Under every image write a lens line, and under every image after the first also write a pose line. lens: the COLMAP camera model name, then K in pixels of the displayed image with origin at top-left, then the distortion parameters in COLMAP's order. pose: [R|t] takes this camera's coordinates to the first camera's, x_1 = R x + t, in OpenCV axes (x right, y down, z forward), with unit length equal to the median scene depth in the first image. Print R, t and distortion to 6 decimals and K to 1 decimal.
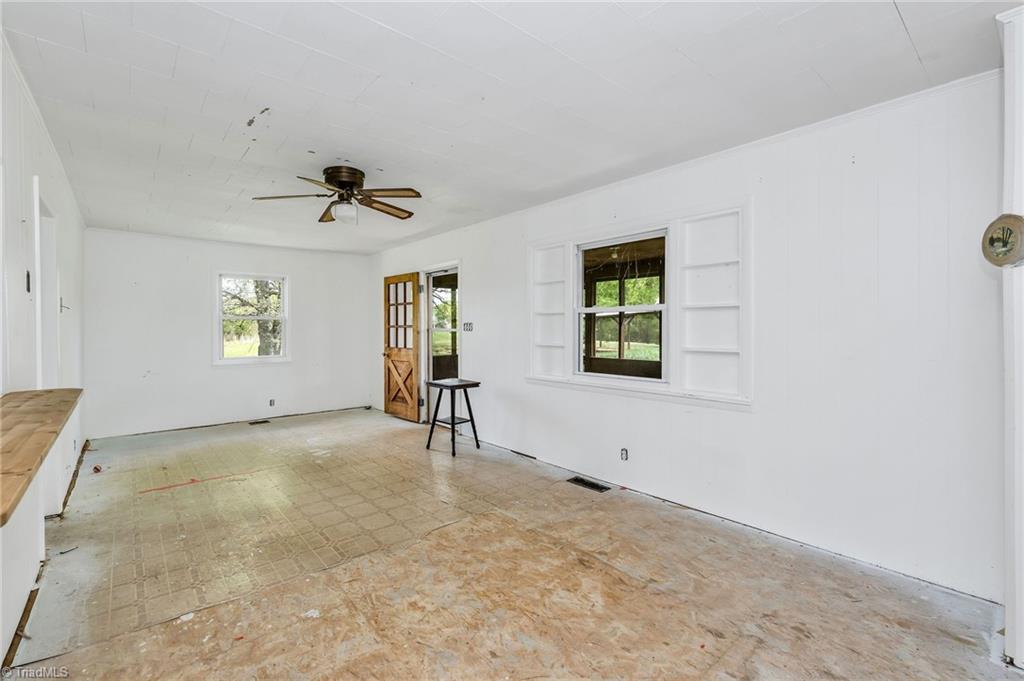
lens RADIAL K [[459.4, 0, 510.2], [0, 459.4, 329.0], [0, 0, 1]] dist [-0.001232, -0.000276]
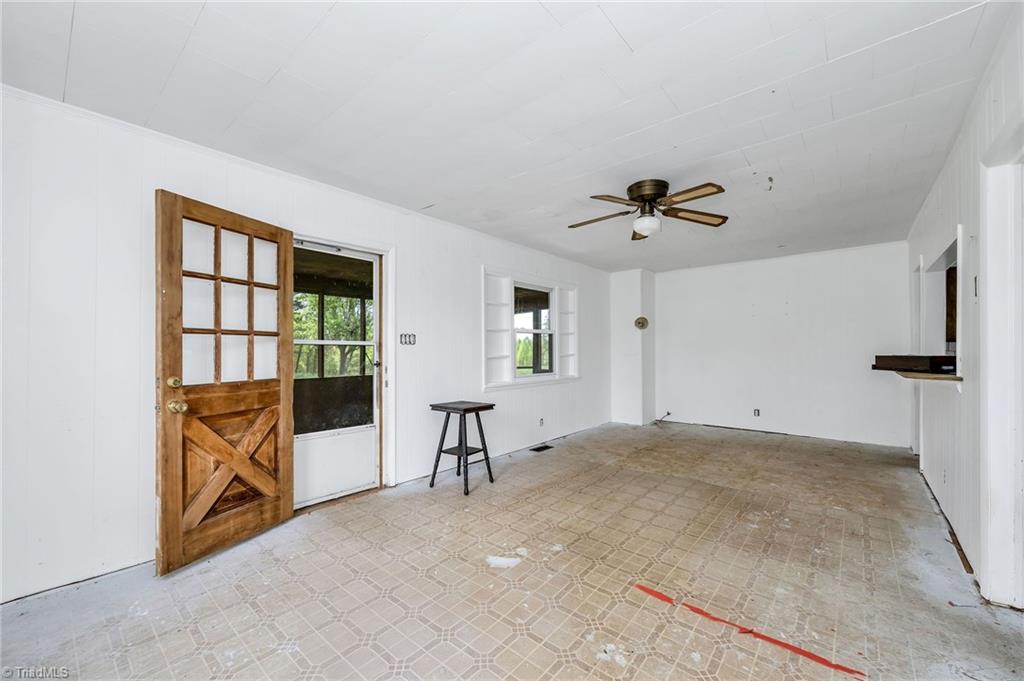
lens RADIAL K [[376.3, 0, 509.5], [0, 376.3, 350.4], [0, 0, 1]] dist [0.001089, 0.000048]
pose [[-0.125634, 0.002223, 0.992074, -1.171089], [0.005173, 0.999985, -0.001585, 0.025393], [-0.992063, 0.004933, -0.125644, 1.437419]]
